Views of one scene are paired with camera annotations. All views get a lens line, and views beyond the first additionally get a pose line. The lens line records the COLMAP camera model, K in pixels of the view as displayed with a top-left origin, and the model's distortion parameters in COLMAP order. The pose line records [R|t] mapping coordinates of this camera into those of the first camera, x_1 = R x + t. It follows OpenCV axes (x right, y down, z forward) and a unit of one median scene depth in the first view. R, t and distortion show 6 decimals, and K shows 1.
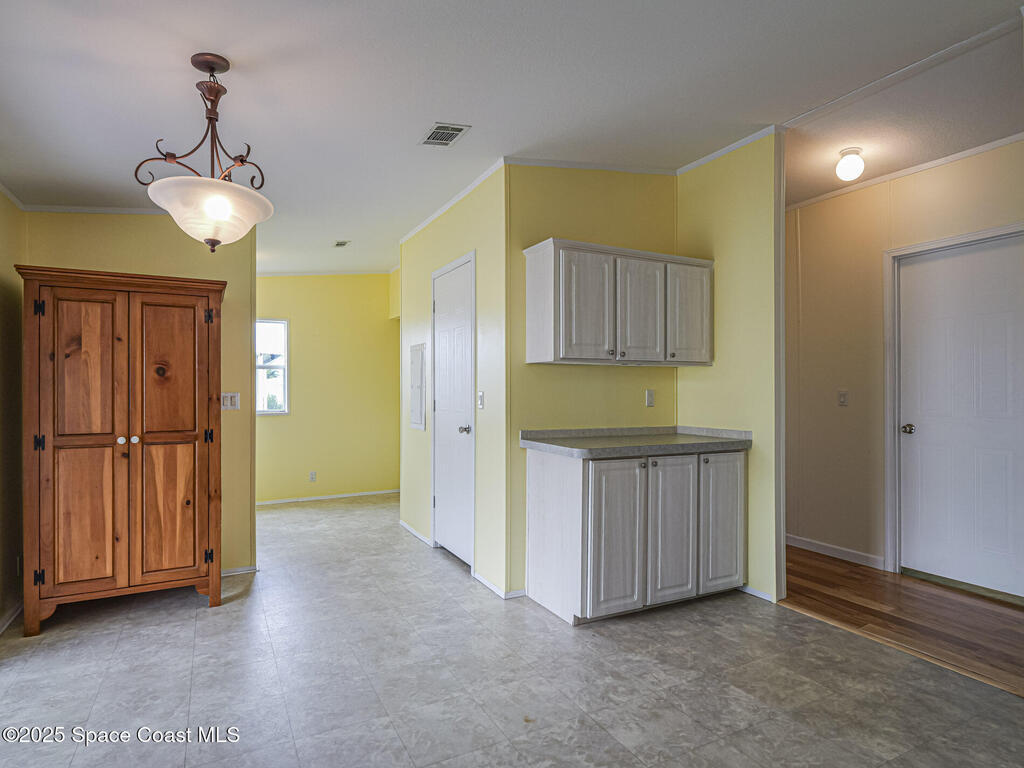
lens RADIAL K [[561.2, 0, 503.4], [0, 561.2, 389.2], [0, 0, 1]] dist [-0.007097, 0.000015]
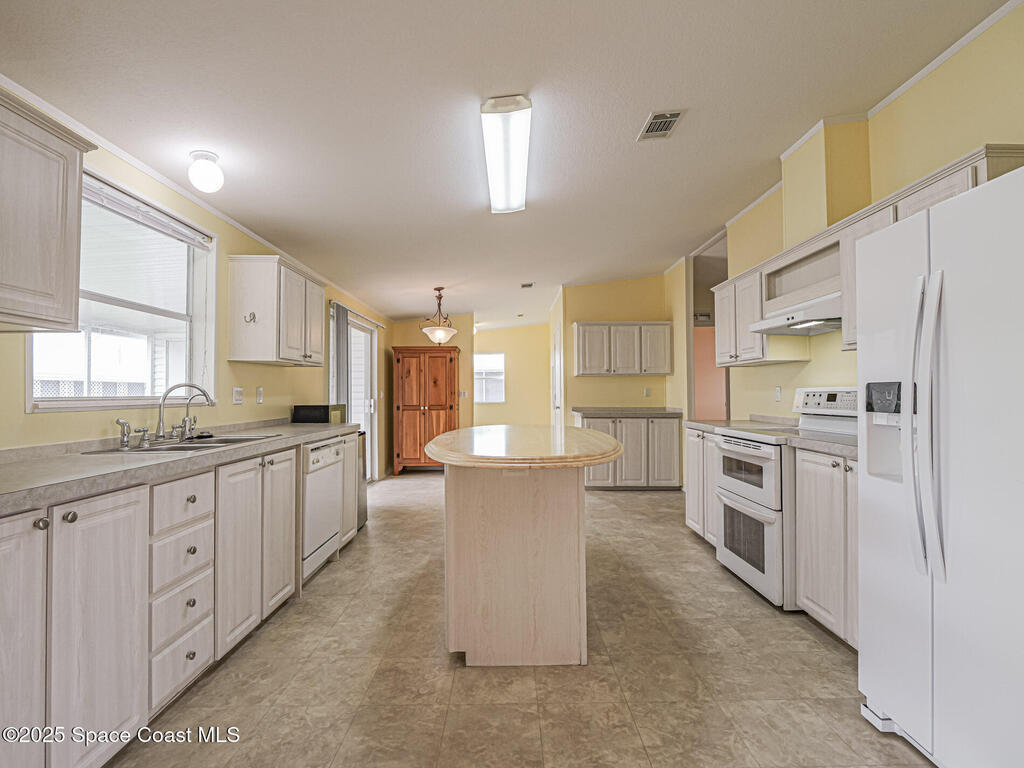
lens RADIAL K [[505.3, 0, 508.7], [0, 505.3, 384.3], [0, 0, 1]] dist [0.000209, 0.000017]
pose [[0.886609, -0.011907, -0.462366, 0.815120], [0.003897, 0.999825, -0.018275, 0.023338], [0.462503, 0.014401, 0.886501, -0.969972]]
